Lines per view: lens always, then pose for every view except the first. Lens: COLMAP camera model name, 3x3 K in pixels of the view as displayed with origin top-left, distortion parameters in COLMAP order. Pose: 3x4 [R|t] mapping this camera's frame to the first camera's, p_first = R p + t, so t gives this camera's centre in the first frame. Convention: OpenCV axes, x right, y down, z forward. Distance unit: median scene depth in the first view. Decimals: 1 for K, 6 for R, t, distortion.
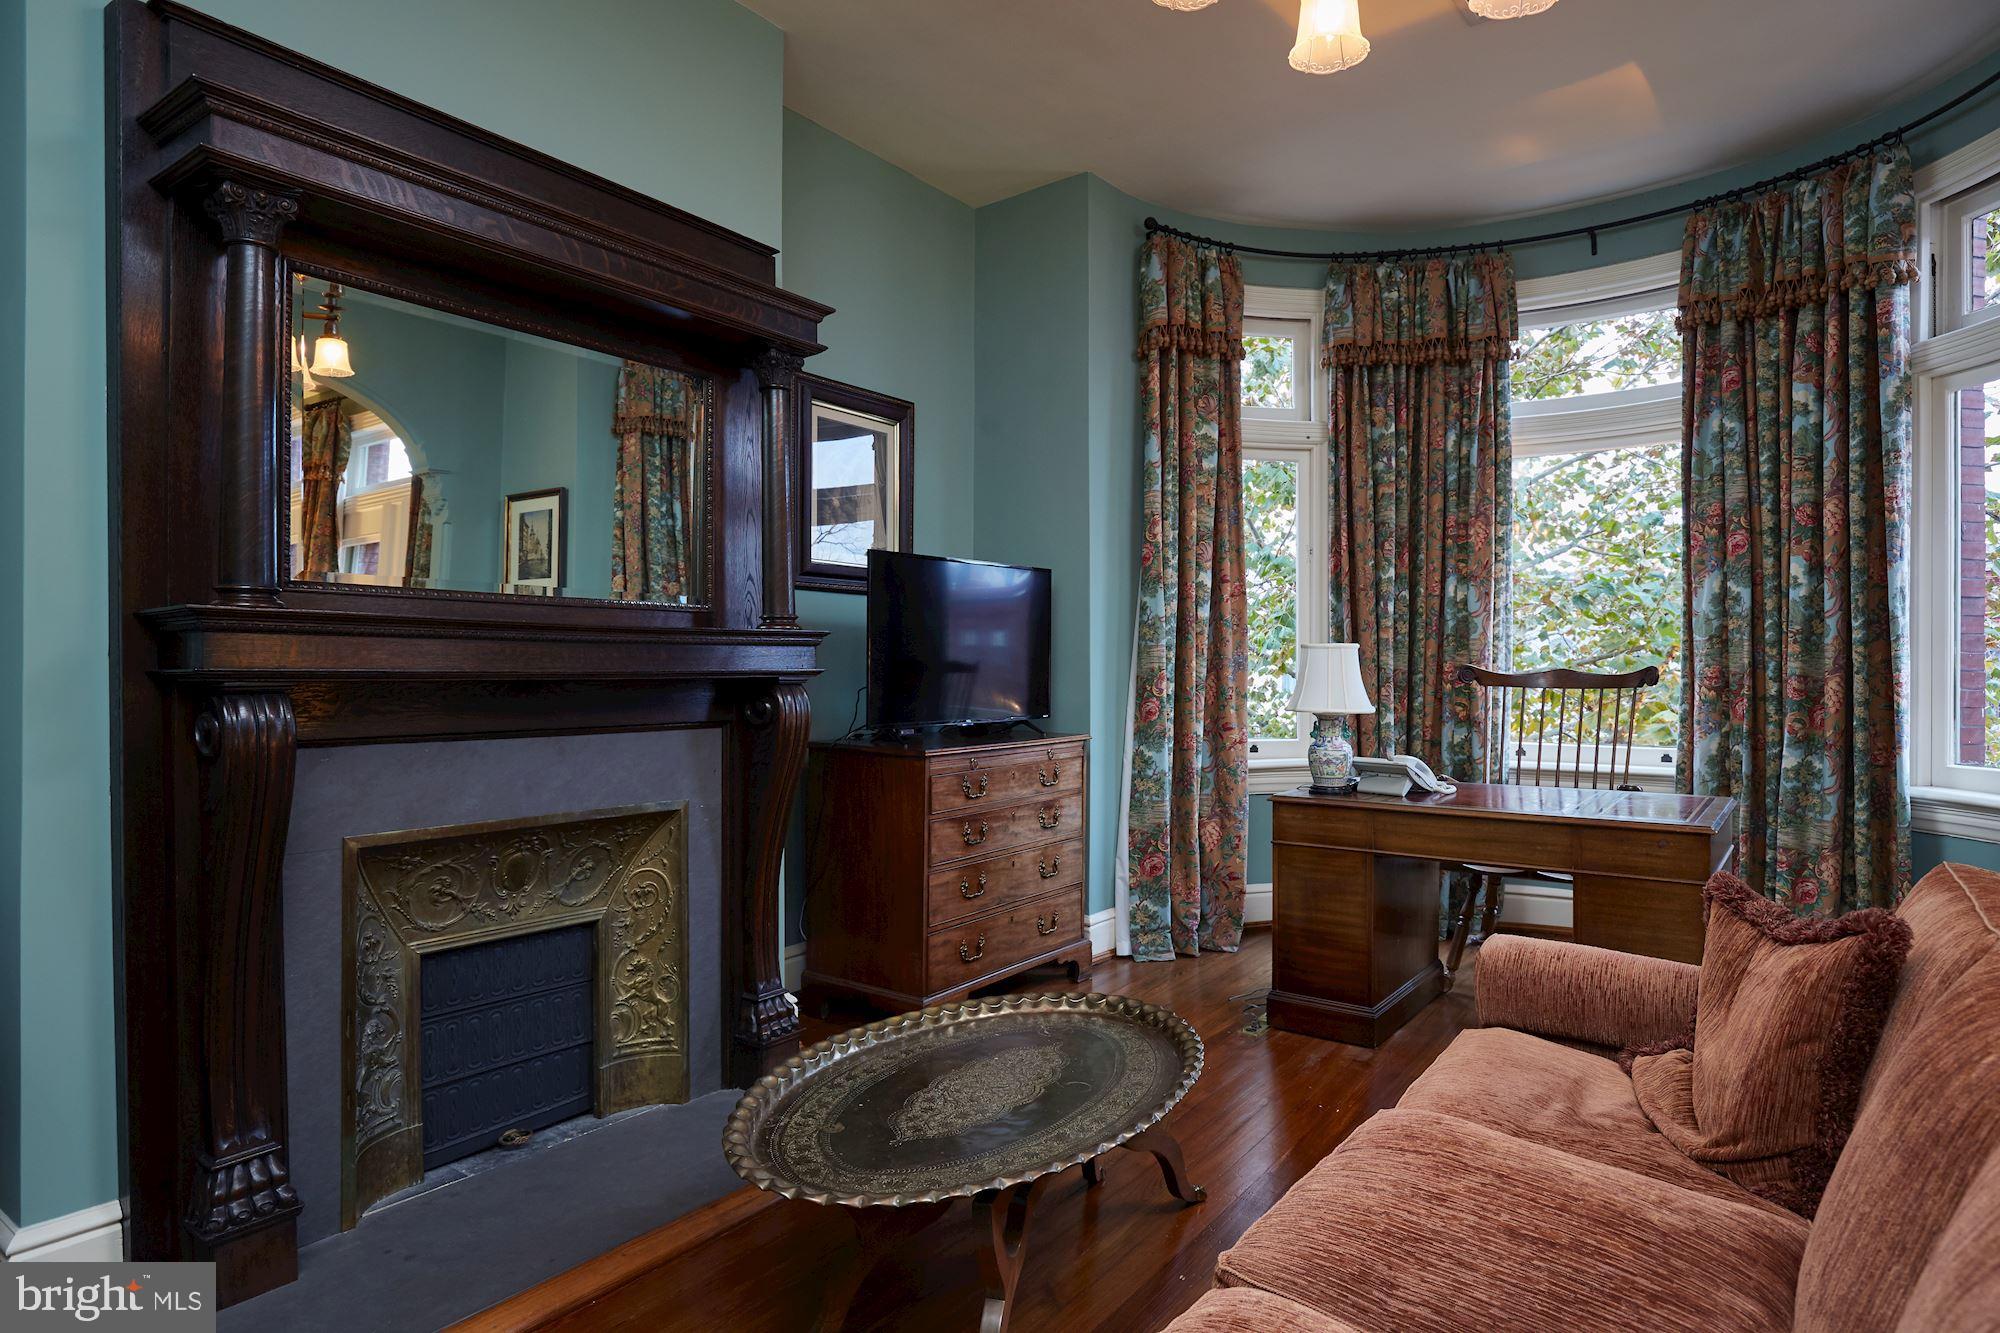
lens RADIAL K [[1111.5, 0, 998.7], [0, 1111.5, 670.7], [0, 0, 1]] dist [-0.012089, 0.000486]
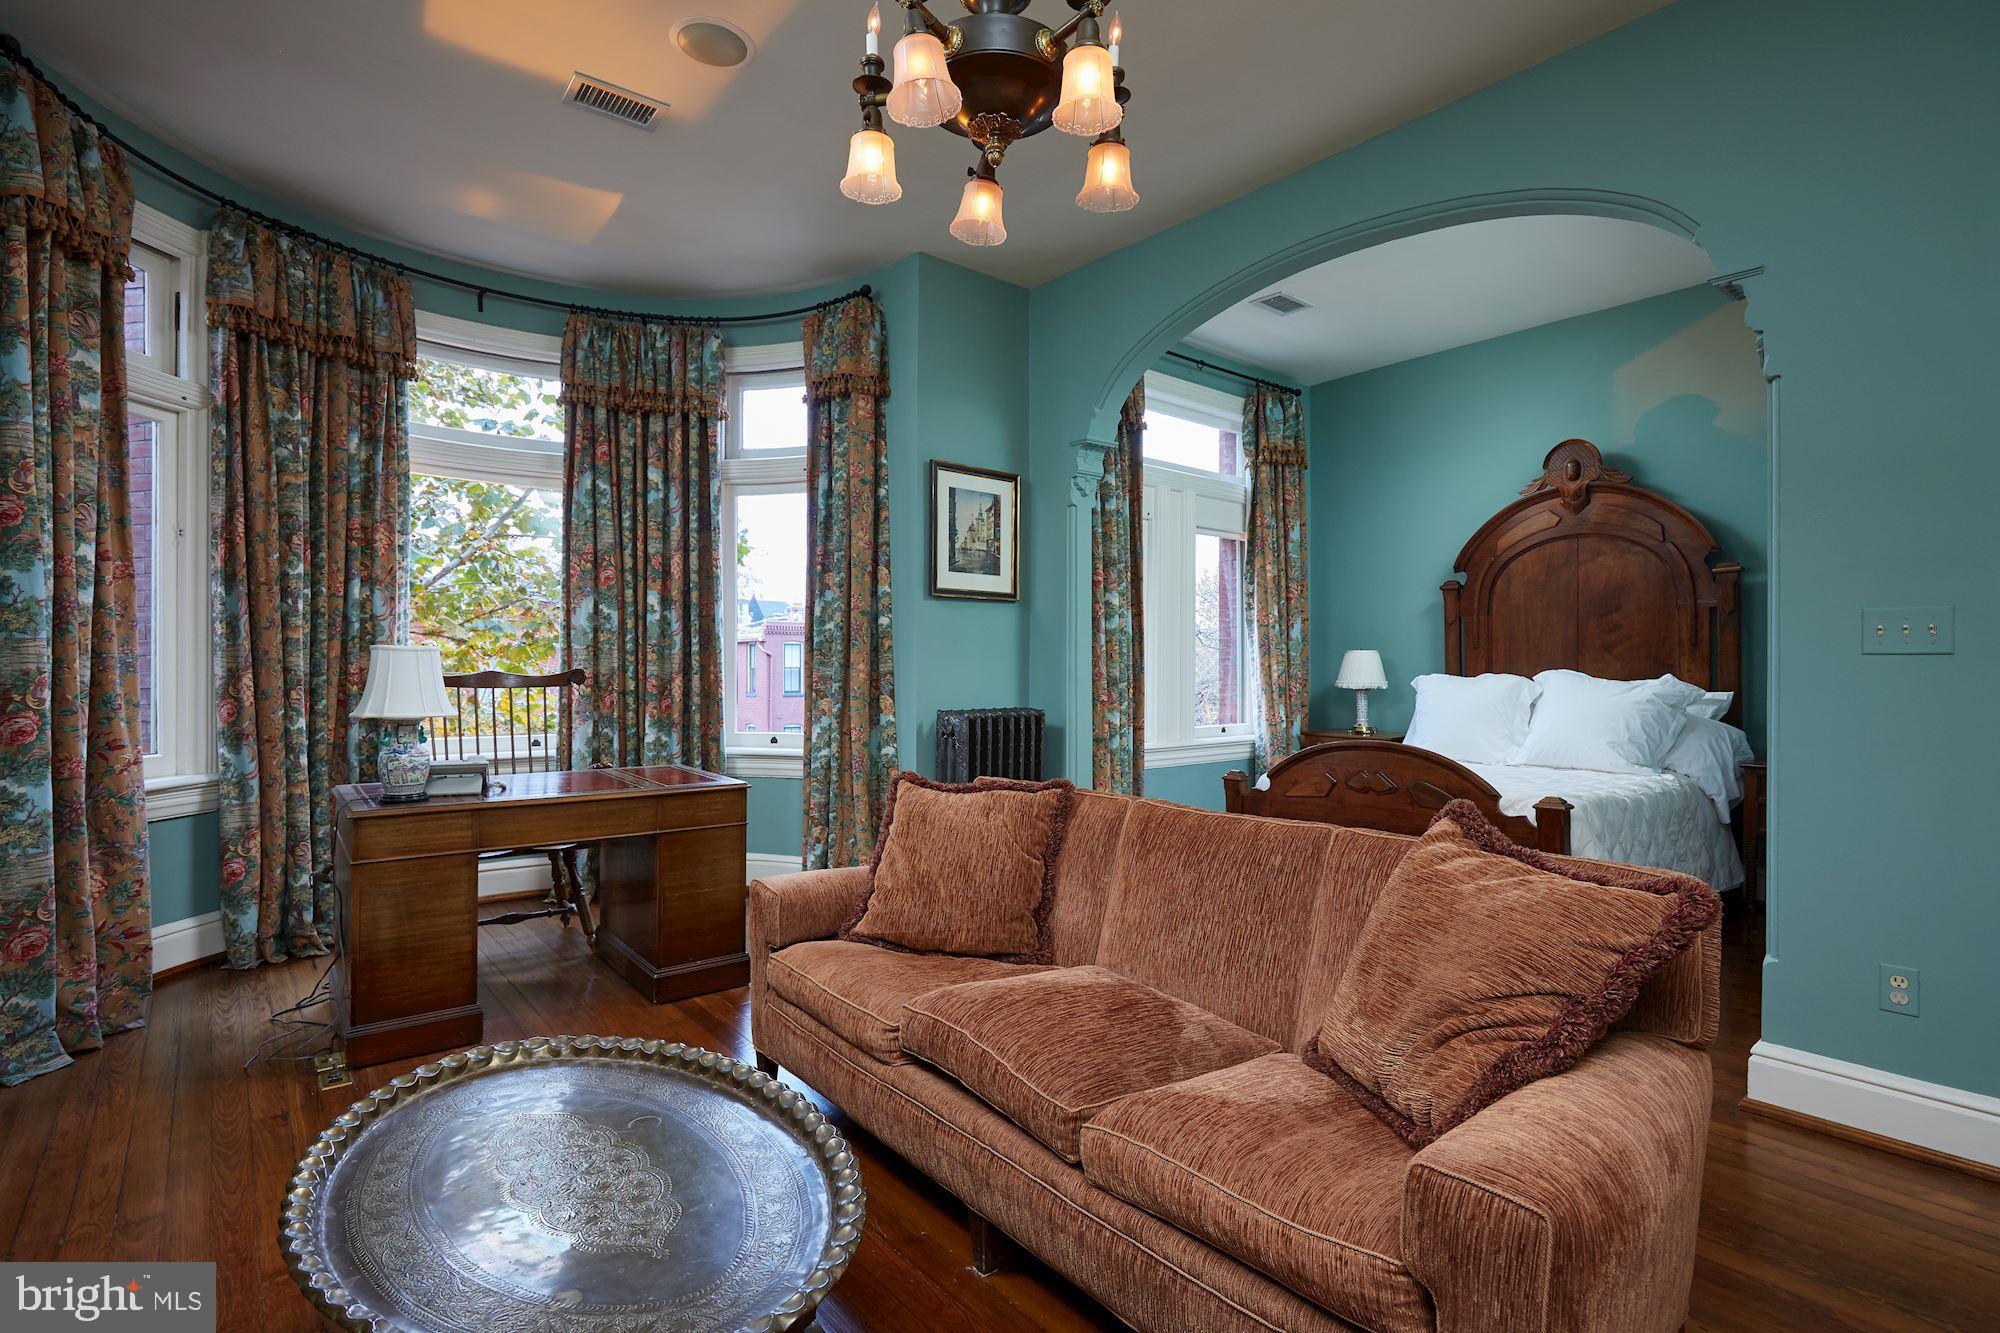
lens RADIAL K [[944.7, 0, 999.9], [0, 944.7, 668.4], [0, 0, 1]] dist [-0.001216, 0.000320]
pose [[0.262174, 0.001935, 0.965019, -0.277993], [-0.001435, 0.999998, -0.001615, -0.003259], [-0.965020, -0.000961, 0.262176, 0.226117]]
